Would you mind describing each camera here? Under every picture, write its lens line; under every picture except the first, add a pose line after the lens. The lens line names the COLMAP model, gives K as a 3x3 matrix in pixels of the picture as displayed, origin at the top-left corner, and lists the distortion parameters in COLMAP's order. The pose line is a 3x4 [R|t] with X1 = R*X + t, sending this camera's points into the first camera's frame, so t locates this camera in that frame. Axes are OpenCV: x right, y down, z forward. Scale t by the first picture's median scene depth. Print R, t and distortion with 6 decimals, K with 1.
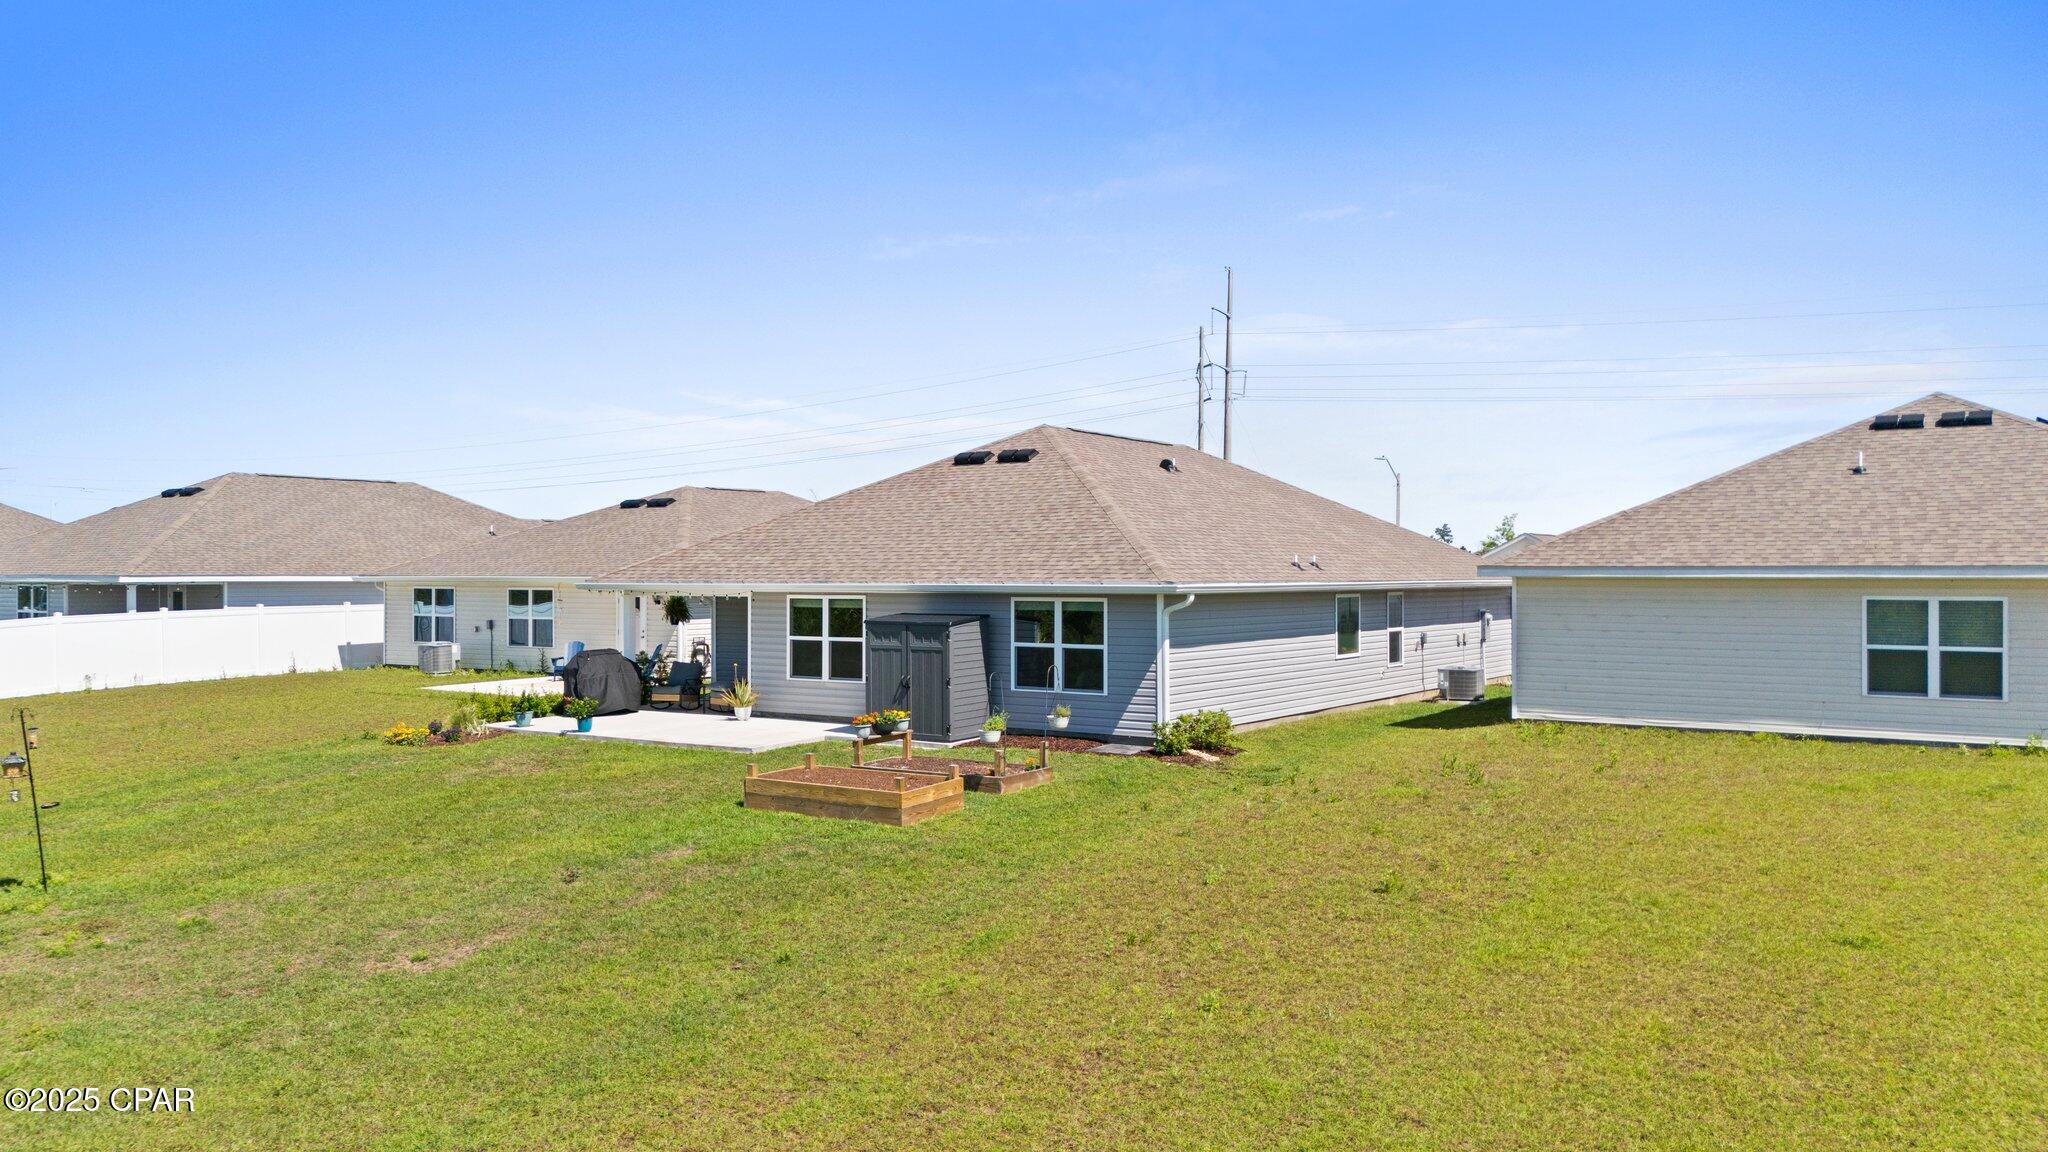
lens RADIAL K [[1478.1, 0, 1024.0], [0, 1478.1, 576.0], [0, 0, 1]] dist [0.077847, -0.001252]
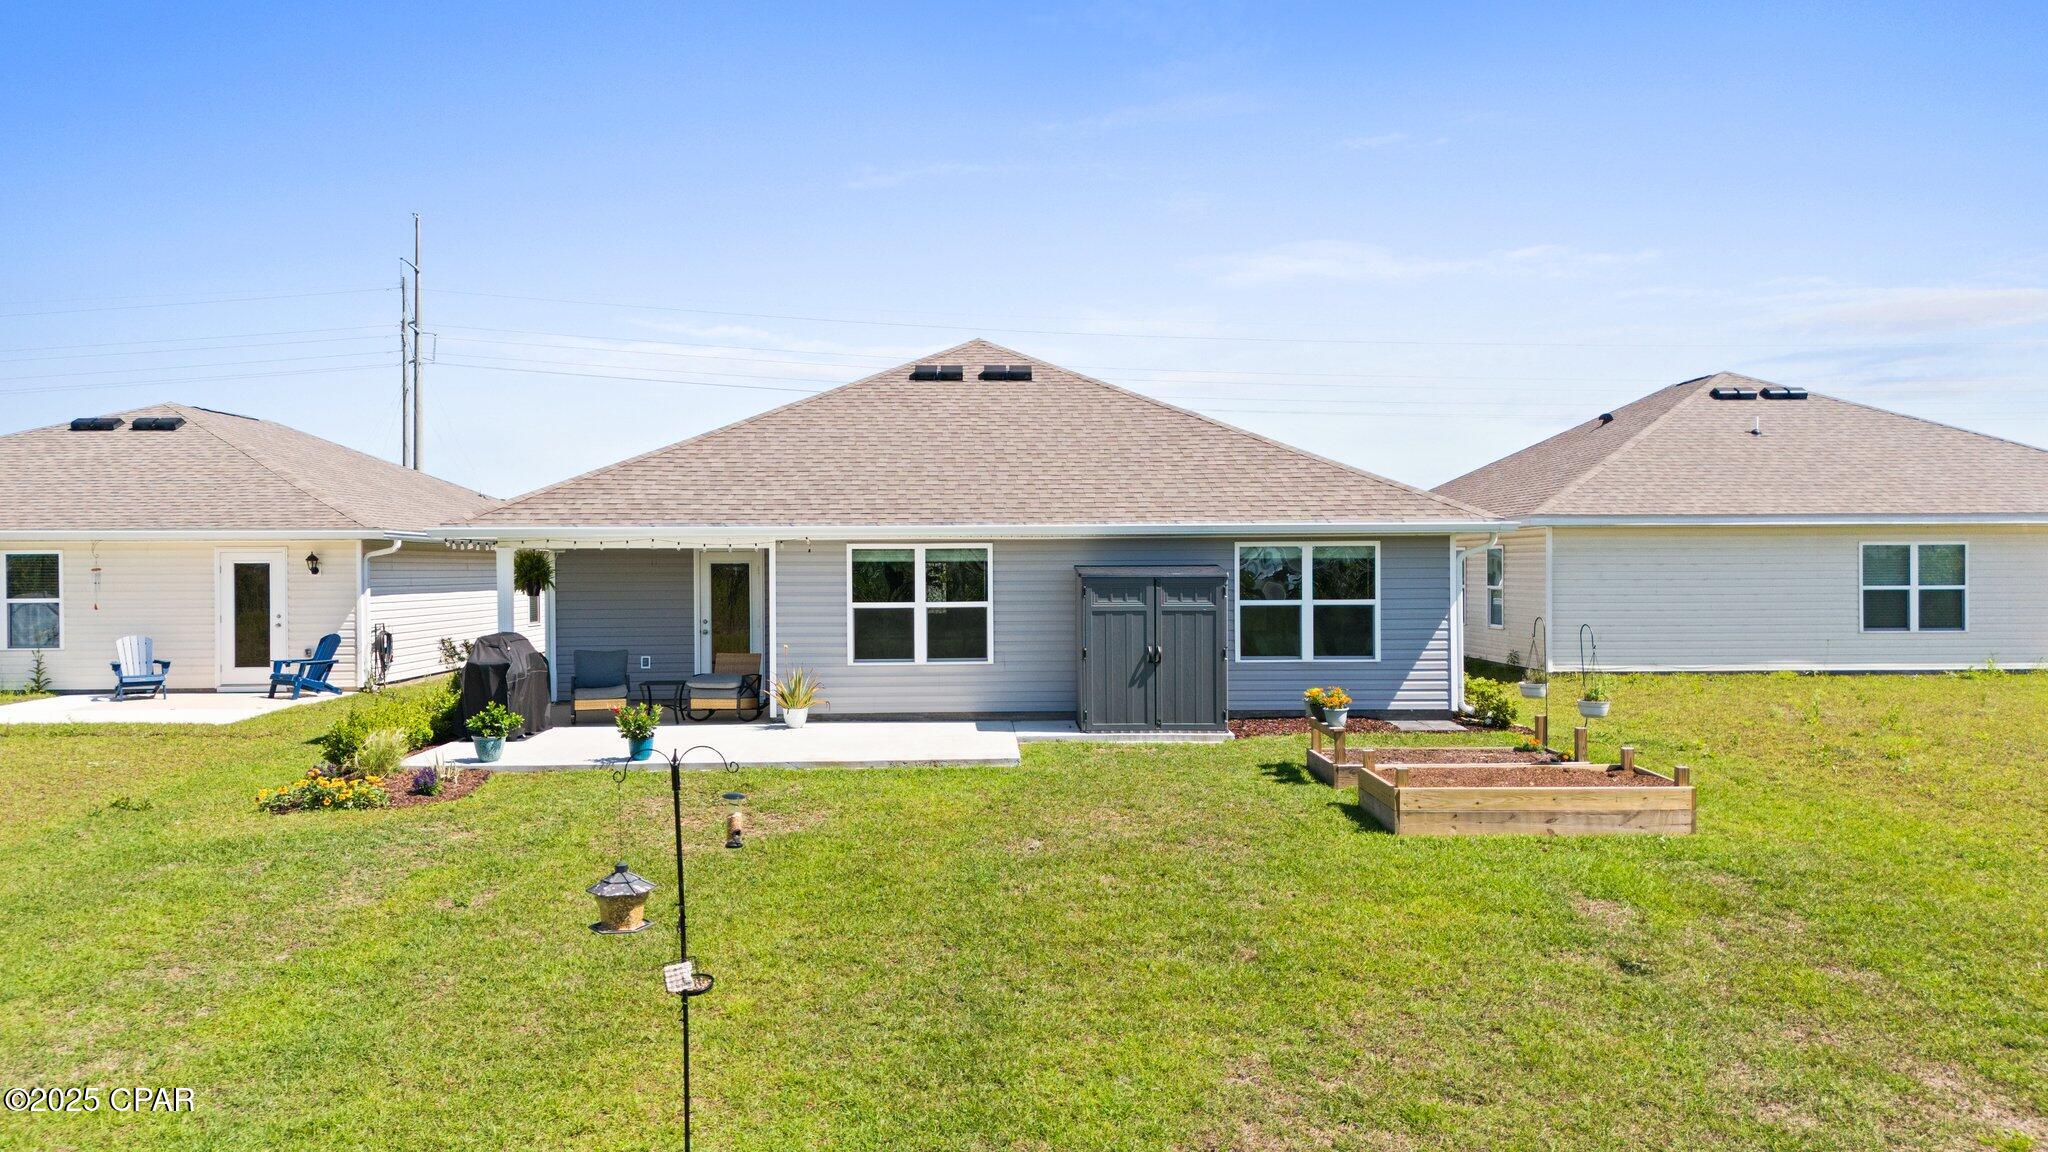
lens RADIAL K [[1478.1, 0, 1024.0], [0, 1478.1, 576.0], [0, 0, 1]] dist [0.077847, -0.001252]
pose [[0.820440, -0.008077, 0.571676, -0.545913], [0.005133, 0.999964, 0.006760, 0.026209], [-0.571710, -0.002612, 0.820452, 0.424989]]
